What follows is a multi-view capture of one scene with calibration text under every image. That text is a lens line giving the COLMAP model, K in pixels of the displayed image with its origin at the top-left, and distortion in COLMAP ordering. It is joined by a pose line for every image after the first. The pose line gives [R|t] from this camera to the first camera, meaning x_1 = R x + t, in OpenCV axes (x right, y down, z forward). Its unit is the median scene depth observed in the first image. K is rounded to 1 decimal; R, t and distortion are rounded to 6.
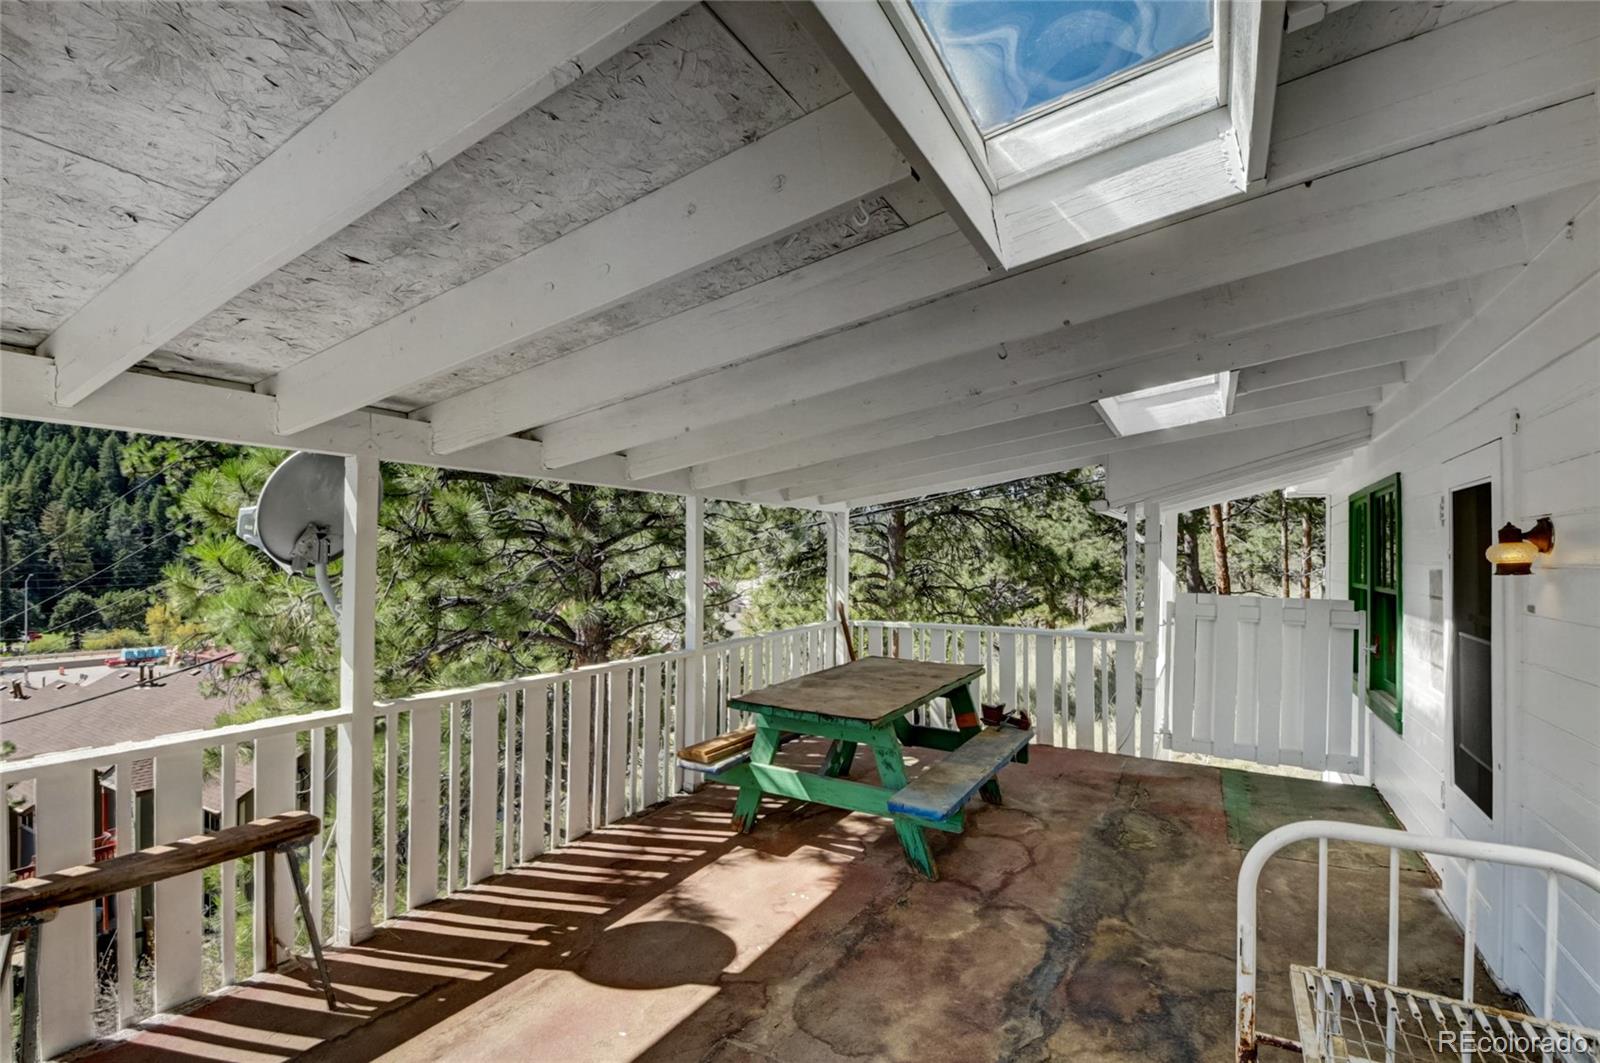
lens RADIAL K [[748.2, 0, 800.0], [0, 748.2, 531.5], [0, 0, 1]] dist [0.013454, -0.027394]
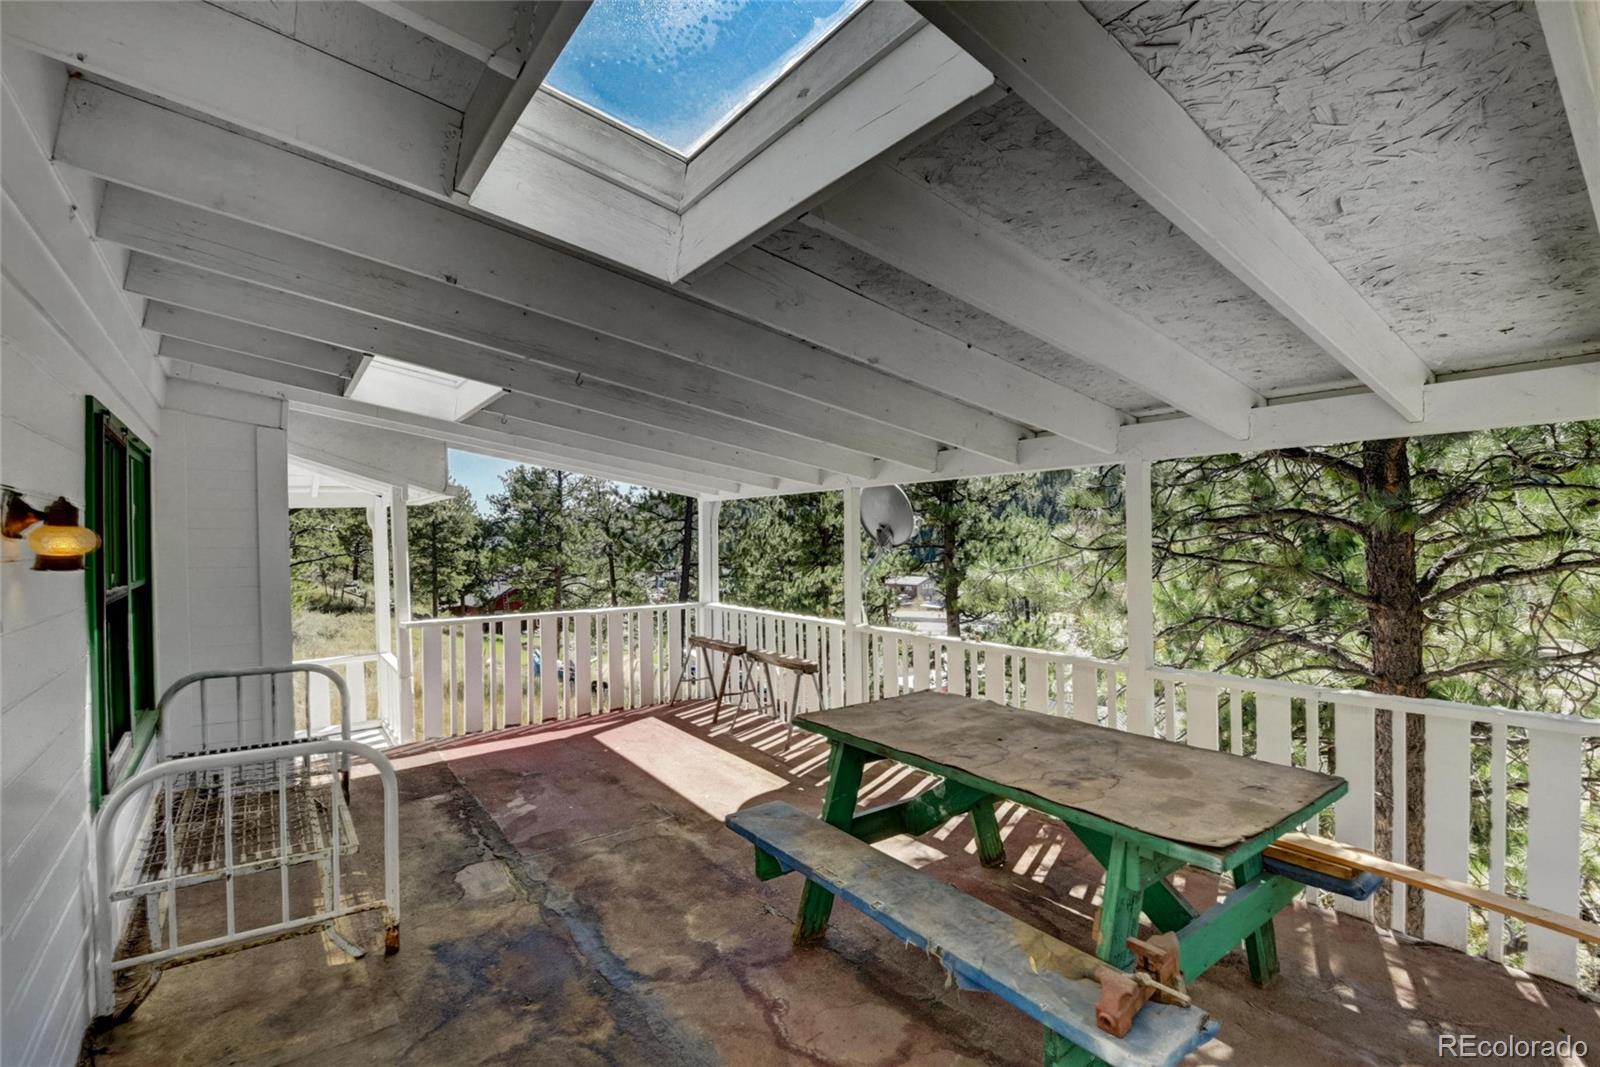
lens RADIAL K [[716.7, 0, 800.0], [0, 716.7, 533.5], [0, 0, 1]] dist [-0.001237, -0.000237]
pose [[-0.410198, -0.010402, -0.911937, 1.120905], [0.025390, 0.999417, -0.022821, 0.050131], [0.911643, -0.032515, -0.409695, 1.680224]]
